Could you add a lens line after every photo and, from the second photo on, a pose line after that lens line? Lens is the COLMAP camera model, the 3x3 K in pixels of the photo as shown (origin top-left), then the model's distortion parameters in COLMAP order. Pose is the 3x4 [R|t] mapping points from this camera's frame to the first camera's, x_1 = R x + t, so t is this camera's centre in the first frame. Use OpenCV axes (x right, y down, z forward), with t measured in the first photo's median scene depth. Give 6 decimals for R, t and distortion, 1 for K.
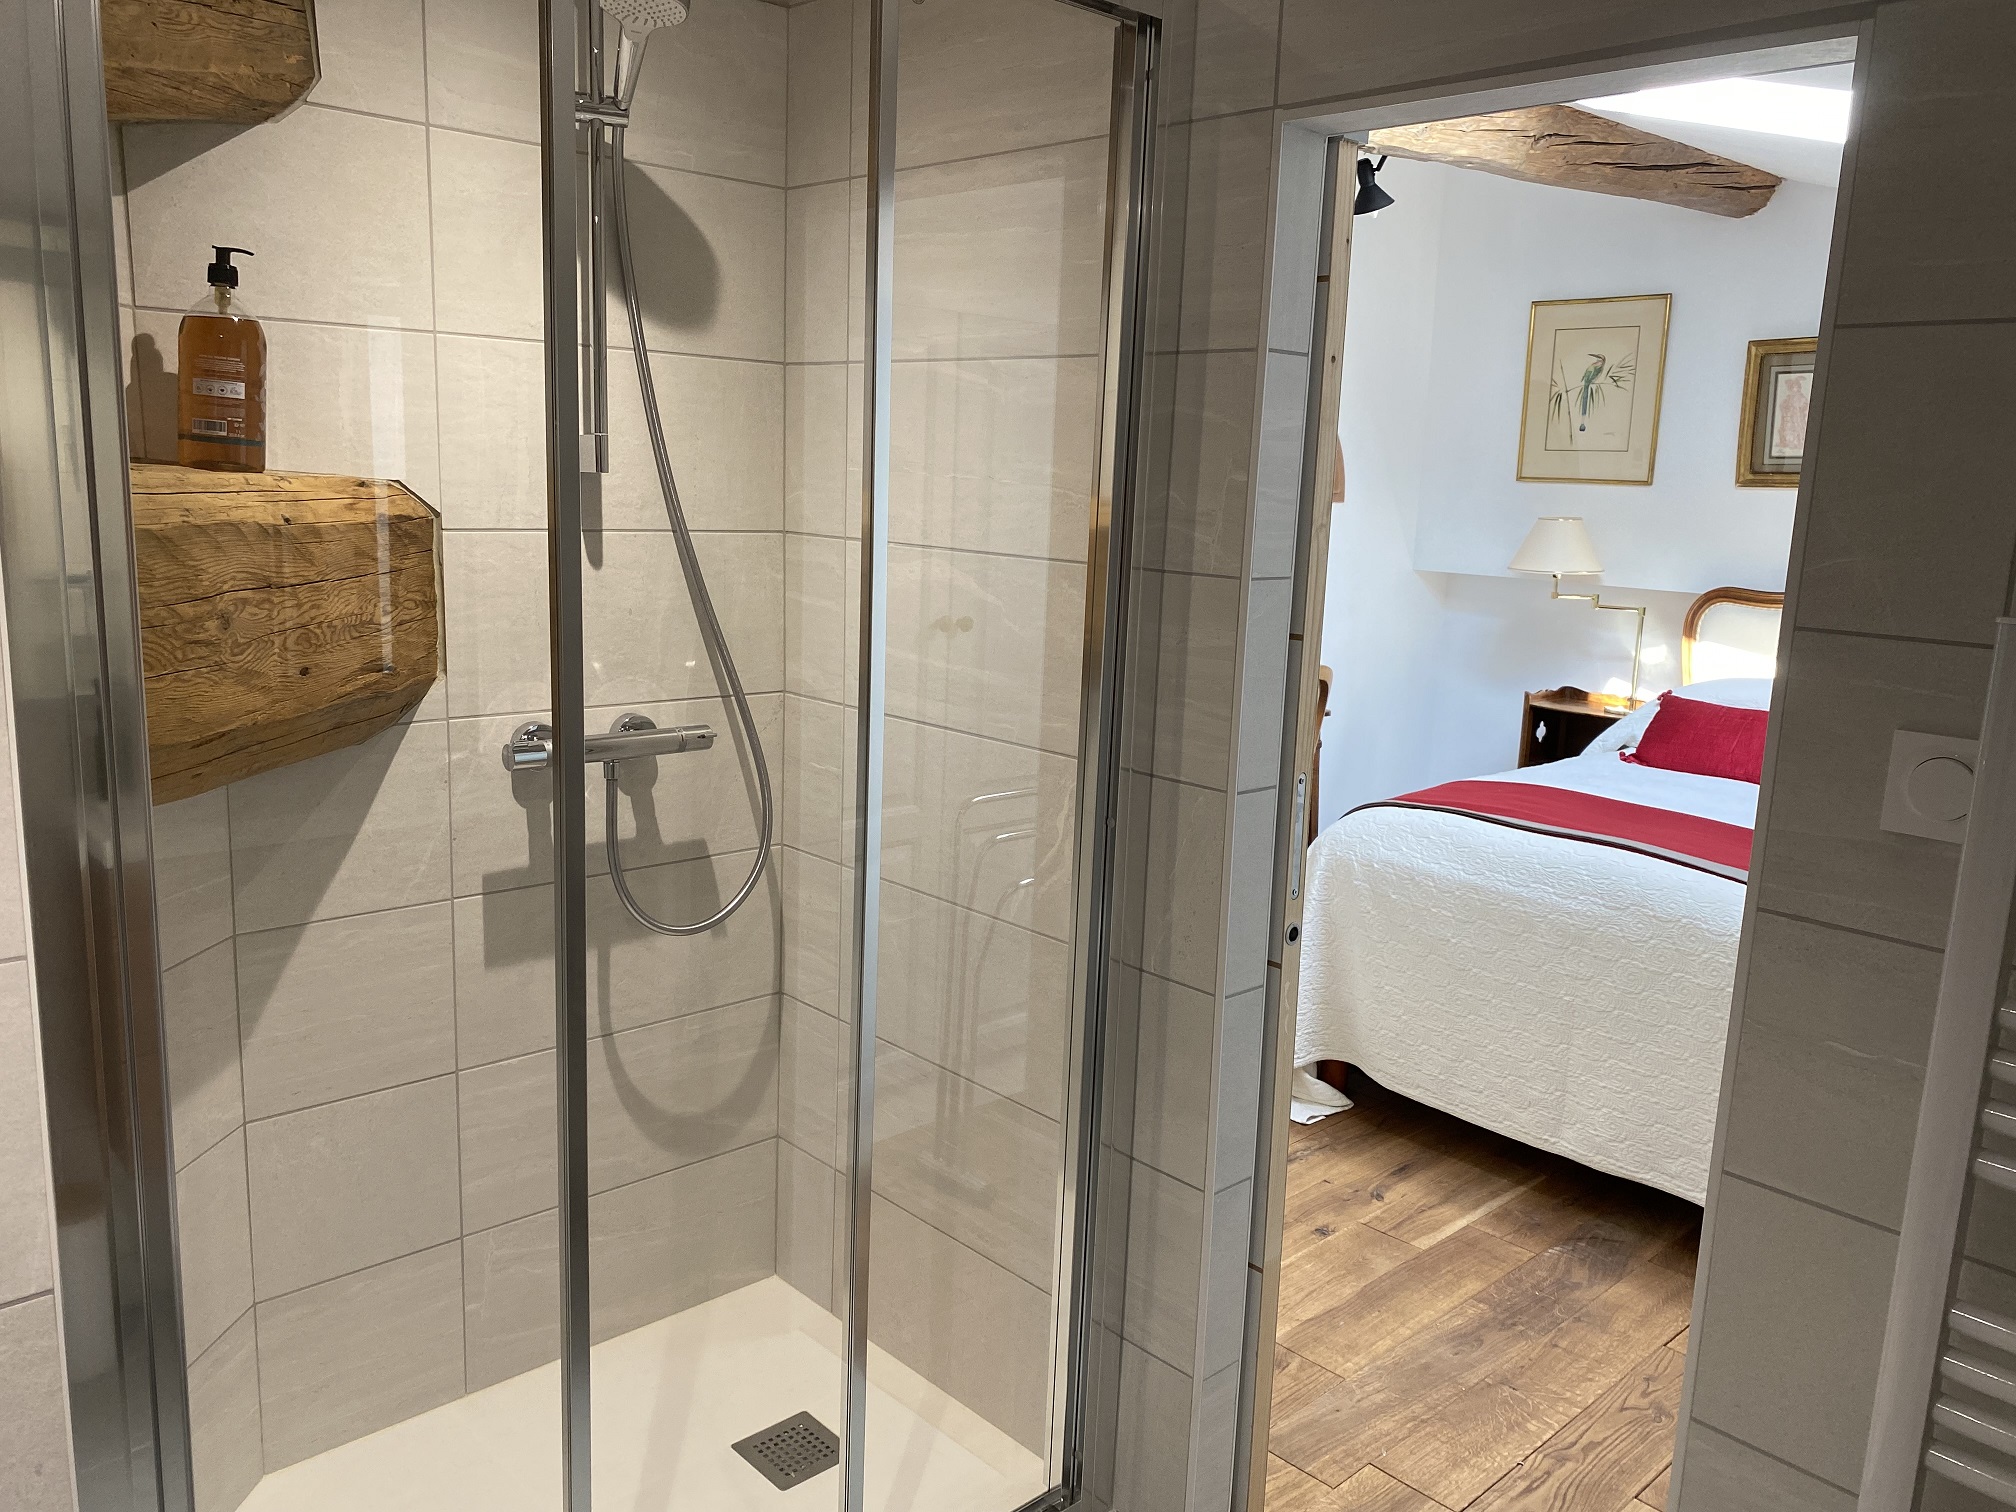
lens RADIAL K [[1532.1, 0, 1023.7], [0, 1532.1, 760.6], [0, 0, 1]] dist [0.007020, -0.010164]
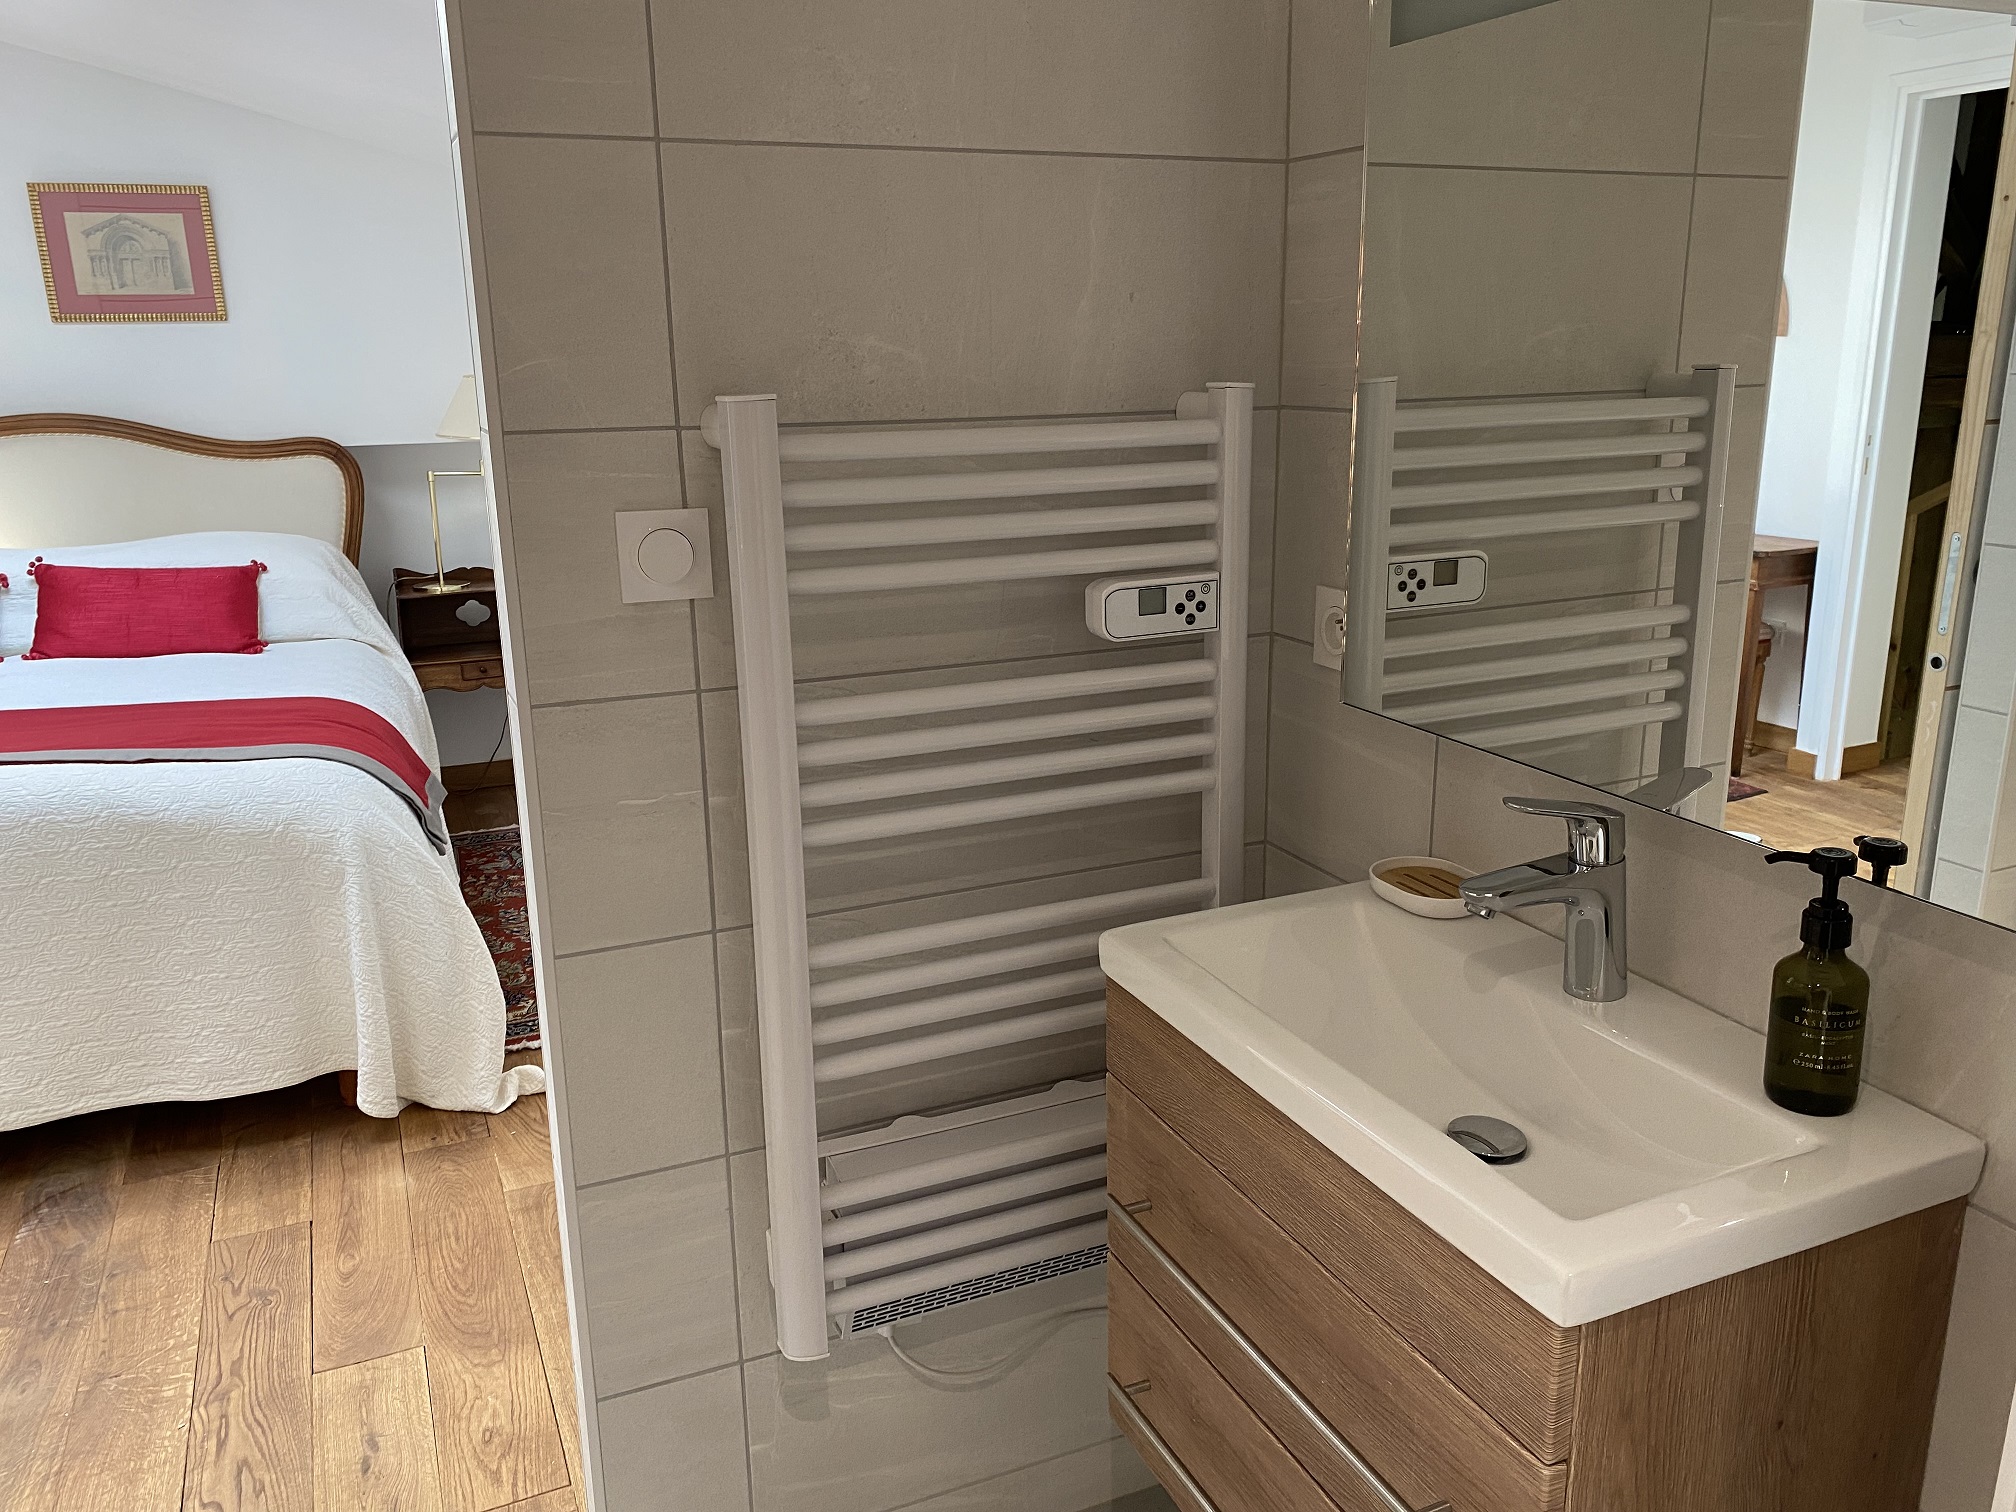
lens RADIAL K [[1532.1, 0, 1017.7], [0, 1532.1, 745.2], [0, 0, 1]] dist [0.007020, -0.010164]
pose [[0.339602, -0.285637, 0.896148, -0.178198], [0.205222, 0.952319, 0.225771, -0.023558], [-0.917908, 0.107238, 0.382029, 0.149504]]
